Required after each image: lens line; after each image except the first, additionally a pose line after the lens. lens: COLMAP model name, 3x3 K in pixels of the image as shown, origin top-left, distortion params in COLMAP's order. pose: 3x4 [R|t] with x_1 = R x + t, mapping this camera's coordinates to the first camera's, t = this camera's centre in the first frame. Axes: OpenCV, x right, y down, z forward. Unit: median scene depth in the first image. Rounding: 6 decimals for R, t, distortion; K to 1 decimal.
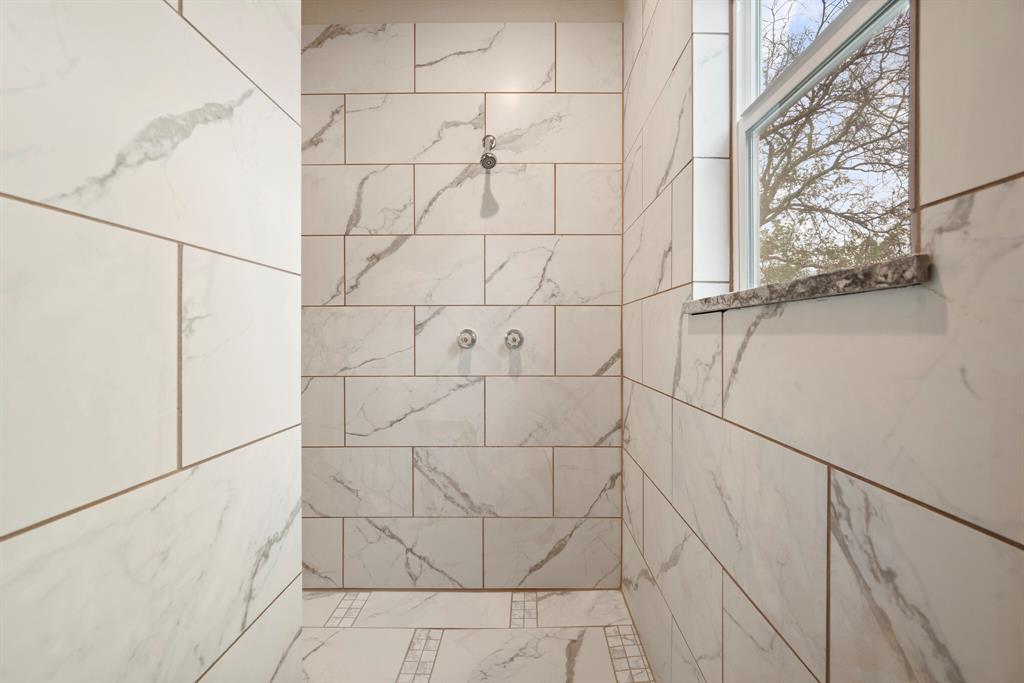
lens RADIAL K [[406.4, 0, 514.8], [0, 406.4, 335.9], [0, 0, 1]] dist [-0.001591, -0.000512]
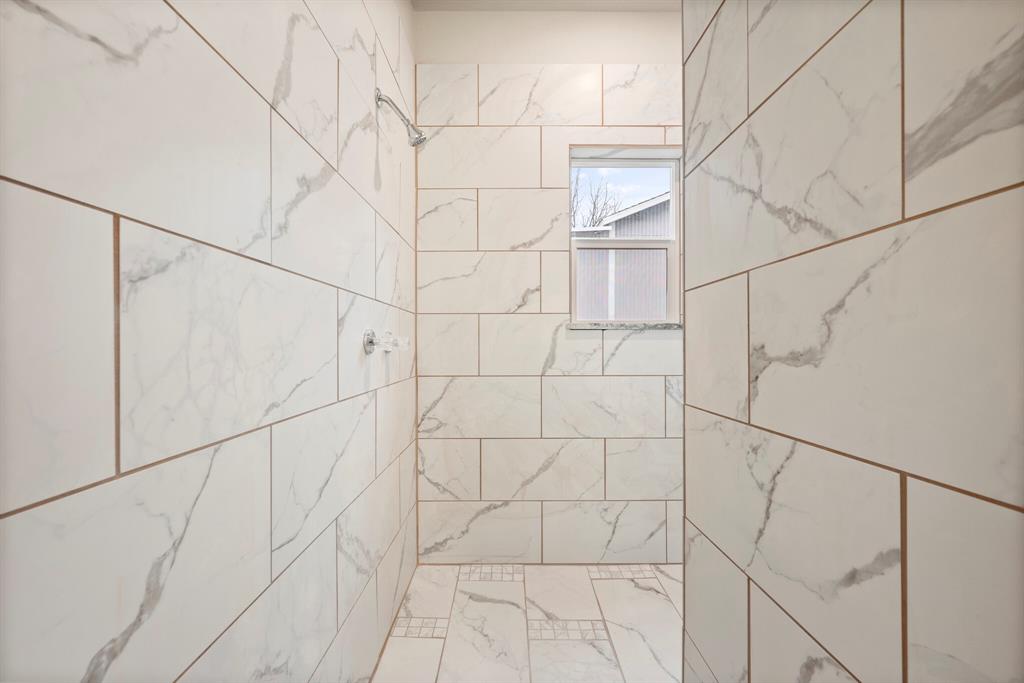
lens RADIAL K [[406.4, 0, 512.1], [0, 406.4, 345.6], [0, 0, 1]] dist [-0.001591, -0.000512]
pose [[-0.021374, 0.001683, 0.999770, -1.027740], [0.003319, 0.999993, -0.001613, 0.018132], [-0.999766, 0.003283, -0.021380, 0.885555]]
